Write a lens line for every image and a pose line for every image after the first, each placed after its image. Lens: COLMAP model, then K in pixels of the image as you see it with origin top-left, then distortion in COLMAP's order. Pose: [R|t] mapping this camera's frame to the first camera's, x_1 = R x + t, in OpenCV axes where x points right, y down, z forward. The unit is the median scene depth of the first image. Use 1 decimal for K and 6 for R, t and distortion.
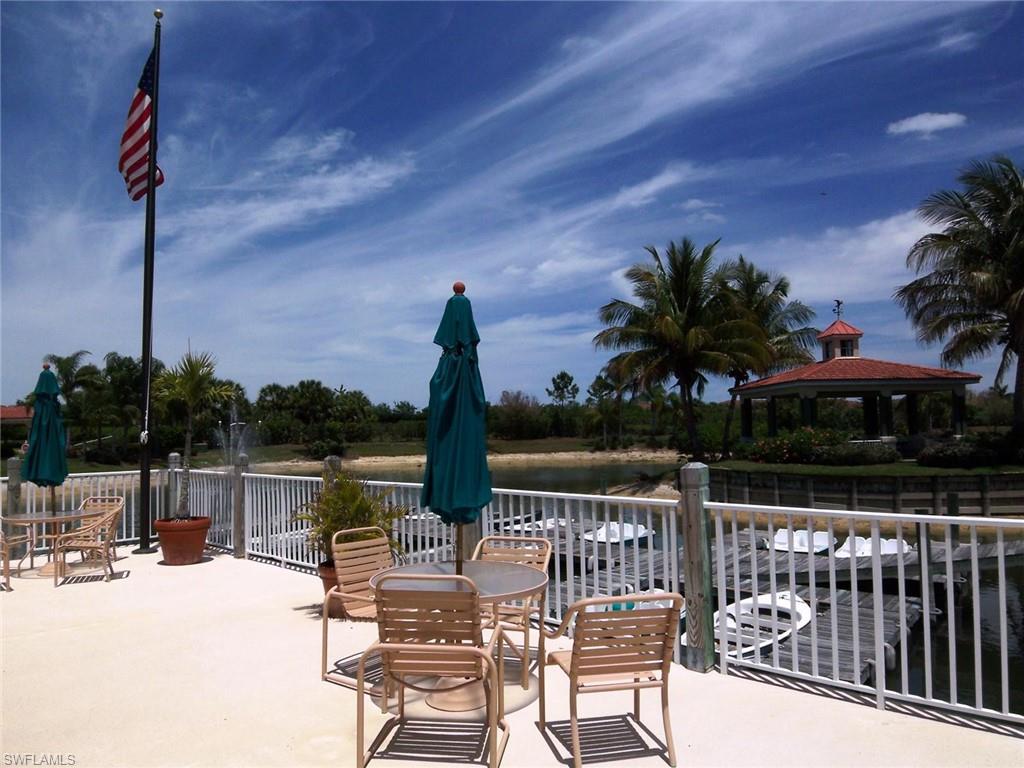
lens RADIAL K [[699.4, 0, 512.0], [0, 699.4, 384.0], [0, 0, 1]] dist [-0.040136, -0.004515]
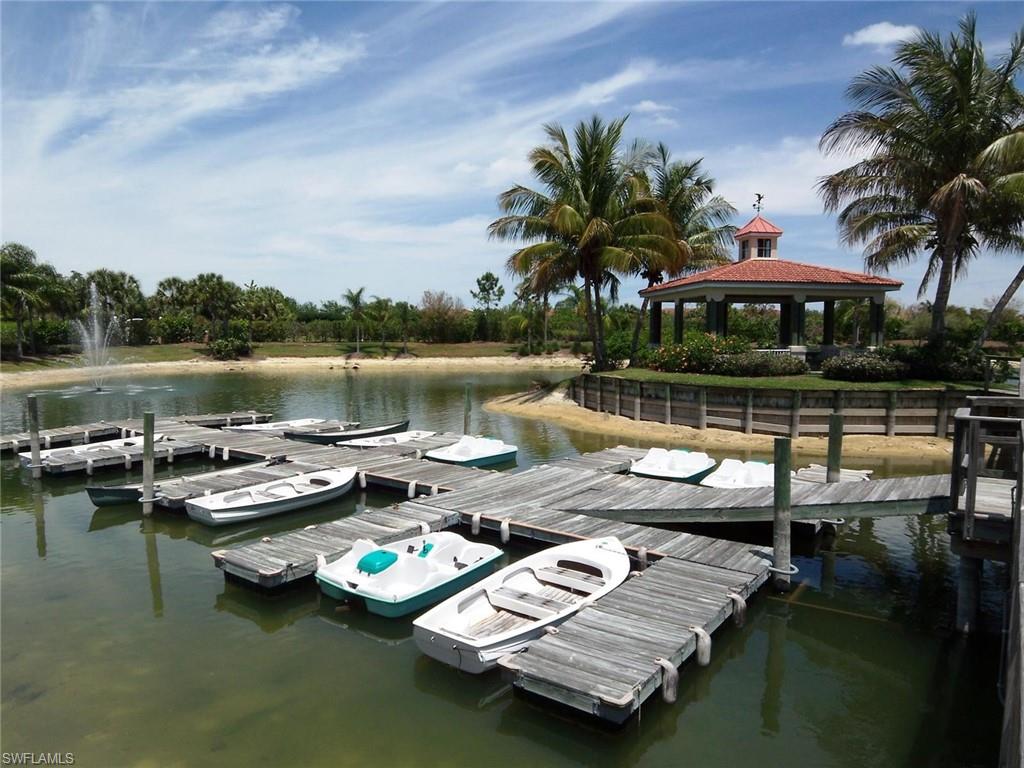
lens RADIAL K [[709.6, 0, 512.0], [0, 709.6, 384.0], [0, 0, 1]] dist [-0.043650, -0.005504]
pose [[0.997259, 0.018216, 0.071713, 0.084167], [-0.027647, 0.990757, 0.132800, 0.010117], [-0.068631, -0.134418, 0.988545, 0.082407]]
